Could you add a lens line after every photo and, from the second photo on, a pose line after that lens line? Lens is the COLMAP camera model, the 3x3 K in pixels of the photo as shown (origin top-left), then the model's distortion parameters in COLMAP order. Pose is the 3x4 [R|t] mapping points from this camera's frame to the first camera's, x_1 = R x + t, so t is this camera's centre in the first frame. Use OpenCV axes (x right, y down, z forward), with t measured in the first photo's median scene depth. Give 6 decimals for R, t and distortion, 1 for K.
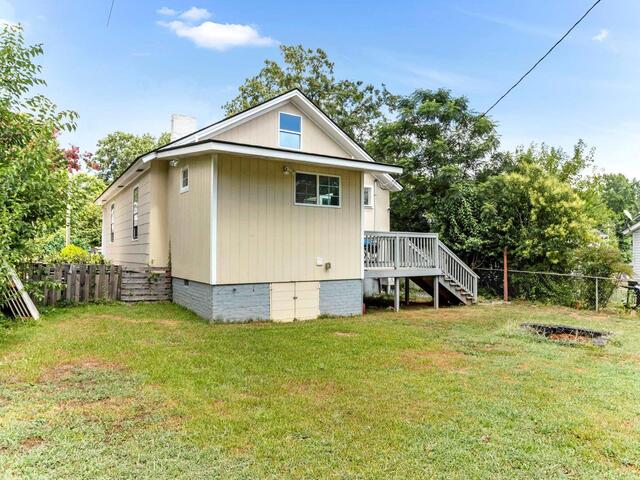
lens RADIAL K [[386.5, 0, 320.0], [0, 386.5, 240.0], [0, 0, 1]] dist [-0.002865, -0.001309]
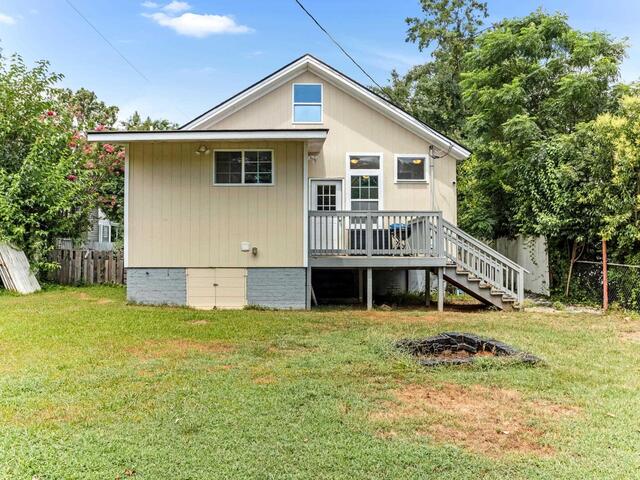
lens RADIAL K [[445.2, 0, 320.0], [0, 445.2, 240.0], [0, 0, 1]] dist [-0.001962, 0.000504]
pose [[0.883113, -0.011326, -0.469023, 0.619744], [0.018887, 0.999756, 0.011419, 0.030837], [0.468779, -0.018942, 0.883112, 0.154428]]
